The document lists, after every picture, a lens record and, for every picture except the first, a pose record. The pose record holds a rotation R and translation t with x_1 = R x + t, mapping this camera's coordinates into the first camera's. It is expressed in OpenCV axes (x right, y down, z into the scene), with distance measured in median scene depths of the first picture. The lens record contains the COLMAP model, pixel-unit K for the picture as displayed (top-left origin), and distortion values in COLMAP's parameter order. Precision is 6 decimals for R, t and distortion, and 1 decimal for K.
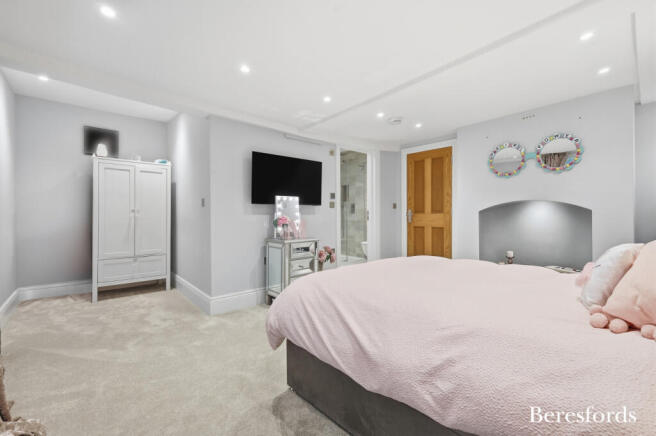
lens RADIAL K [[286.4, 0, 331.9], [0, 286.4, 213.6], [0, 0, 1]] dist [0.001589, 0.000352]
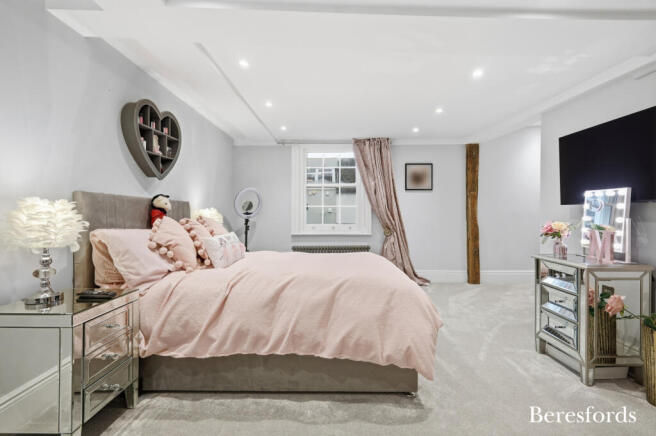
lens RADIAL K [[286.4, 0, 331.9], [0, 286.4, 213.6], [0, 0, 1]] dist [0.001589, 0.000352]
pose [[-0.656053, 0.002024, -0.754712, 0.656145], [-0.000714, 0.999994, 0.003302, -0.012258], [0.754714, 0.002705, -0.656048, 0.957755]]
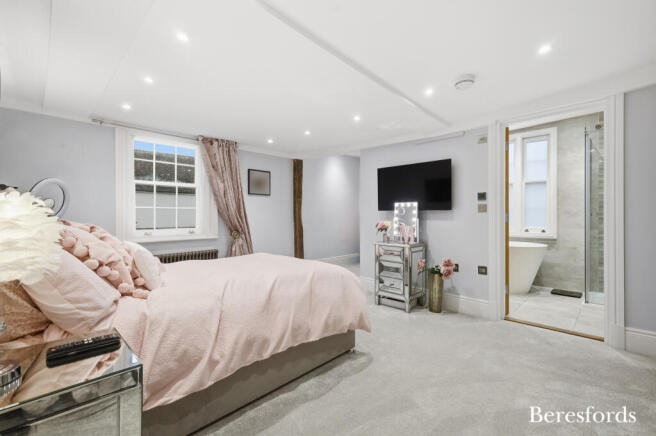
lens RADIAL K [[286.4, 0, 331.9], [0, 286.4, 213.6], [0, 0, 1]] dist [0.001589, 0.000352]
pose [[0.100977, -0.006475, -0.994868, 0.855720], [-0.000922, 0.999978, -0.006602, -0.012673], [0.994888, 0.001584, 0.100969, 0.622057]]
